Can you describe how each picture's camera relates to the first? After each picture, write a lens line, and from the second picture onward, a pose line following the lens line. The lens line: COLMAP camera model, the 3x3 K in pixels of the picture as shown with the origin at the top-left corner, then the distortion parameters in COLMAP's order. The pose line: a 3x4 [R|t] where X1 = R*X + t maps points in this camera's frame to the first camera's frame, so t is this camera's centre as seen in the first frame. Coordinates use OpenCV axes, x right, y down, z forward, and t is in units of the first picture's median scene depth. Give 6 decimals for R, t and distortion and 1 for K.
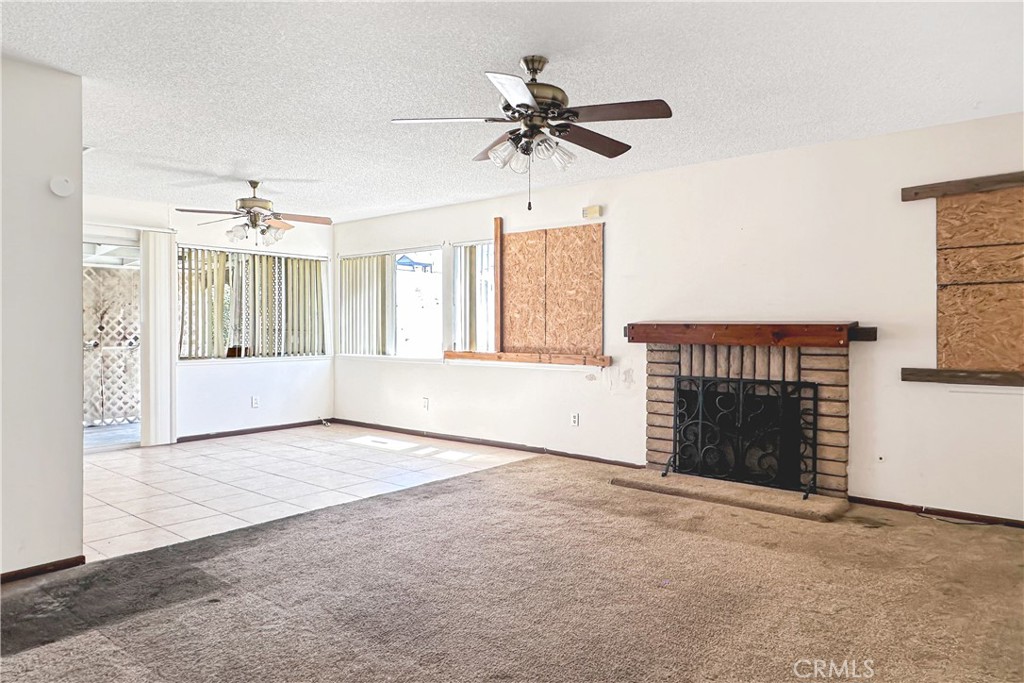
lens RADIAL K [[695.8, 0, 511.8], [0, 695.8, 325.2], [0, 0, 1]] dist [-0.000810, -0.000571]
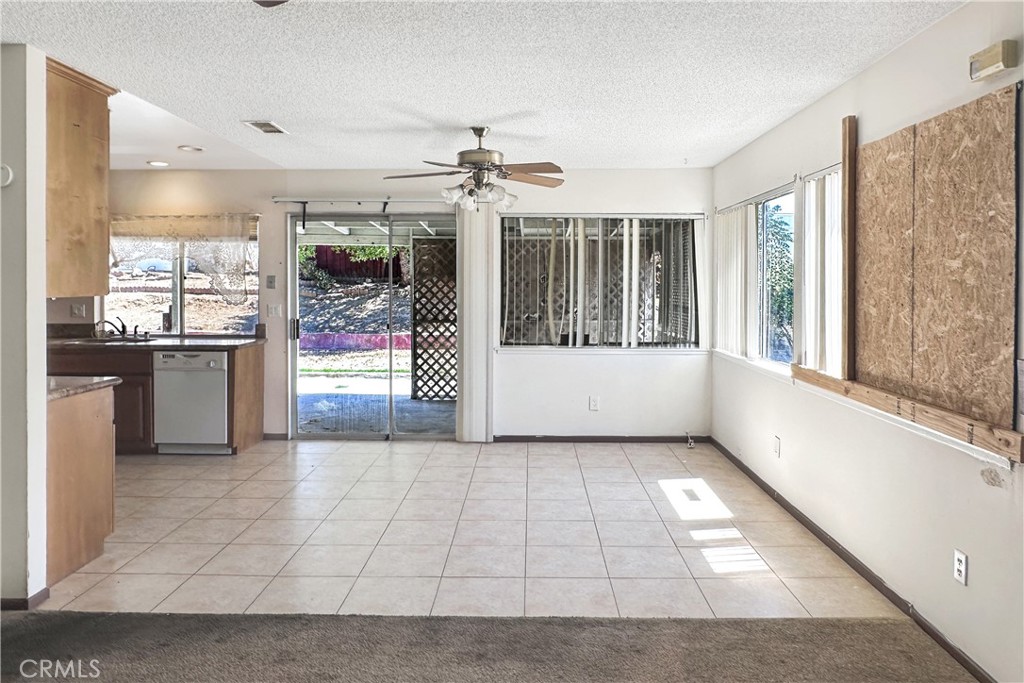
lens RADIAL K [[704.7, 0, 513.3], [0, 704.7, 288.1], [0, 0, 1]] dist [-0.001834, -0.001858]
pose [[0.630190, 0.008090, -0.776399, 0.241088], [-0.001458, 0.999956, 0.009236, -0.035181], [0.776440, -0.004688, 0.630174, 0.506725]]
